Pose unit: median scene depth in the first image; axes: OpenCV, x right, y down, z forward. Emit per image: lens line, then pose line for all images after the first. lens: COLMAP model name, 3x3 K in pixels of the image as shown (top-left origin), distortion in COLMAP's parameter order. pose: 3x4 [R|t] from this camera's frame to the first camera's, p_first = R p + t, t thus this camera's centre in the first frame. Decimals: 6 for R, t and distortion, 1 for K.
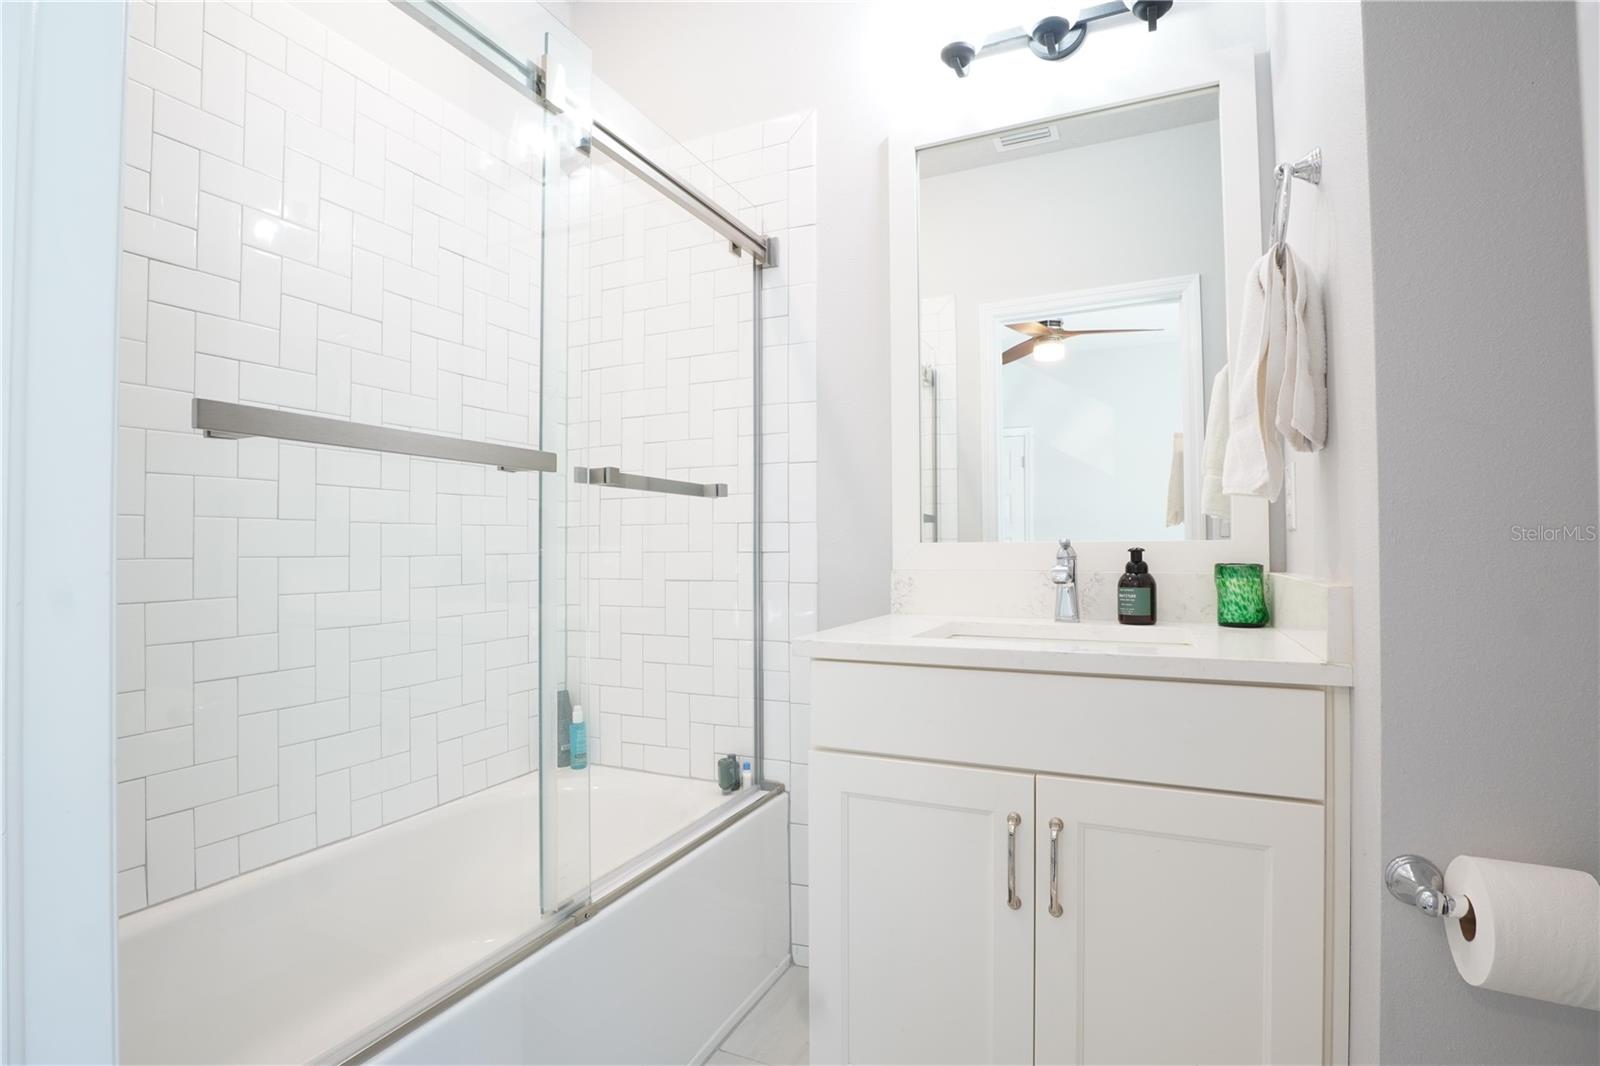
lens RADIAL K [[764.9, 0, 800.0], [0, 764.9, 533.0], [0, 0, 1]] dist [-0.054570, 0.017167]
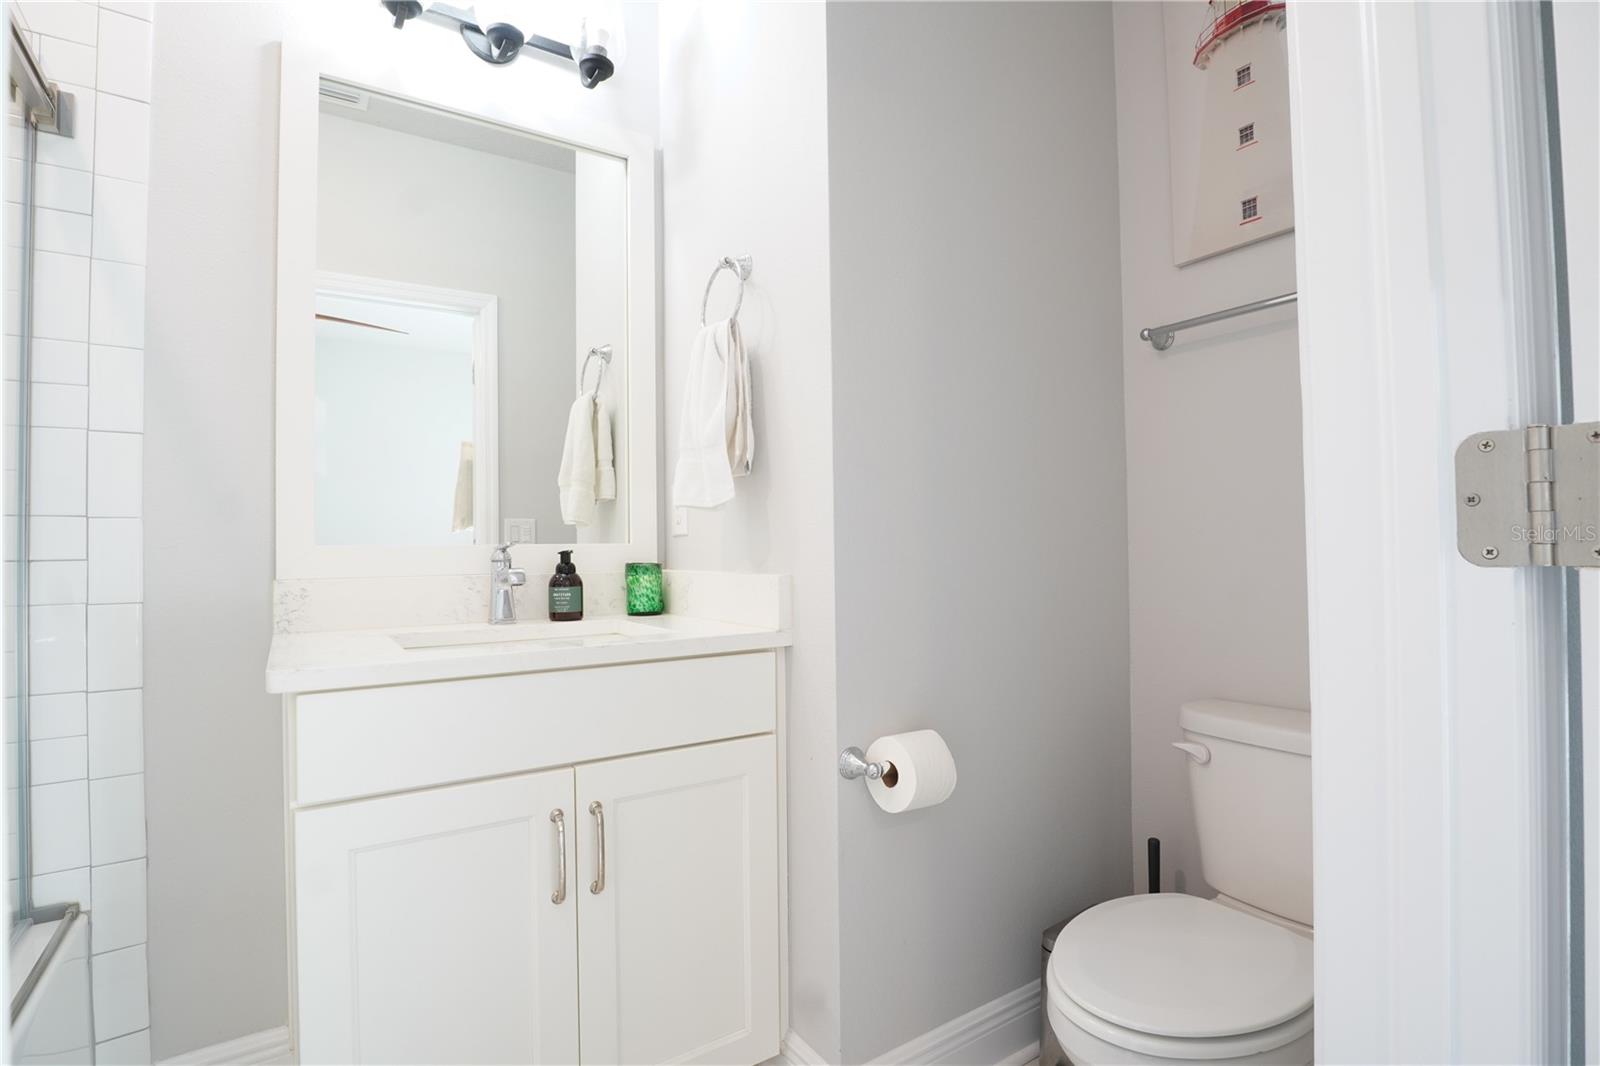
lens RADIAL K [[764.9, 0, 800.0], [0, 764.9, 533.0], [0, 0, 1]] dist [-0.054570, 0.017167]
pose [[0.526750, 0.013263, 0.849917, -0.308092], [-0.005888, 0.999911, -0.011955, 0.005884], [-0.850000, 0.001293, 0.526781, 0.137641]]
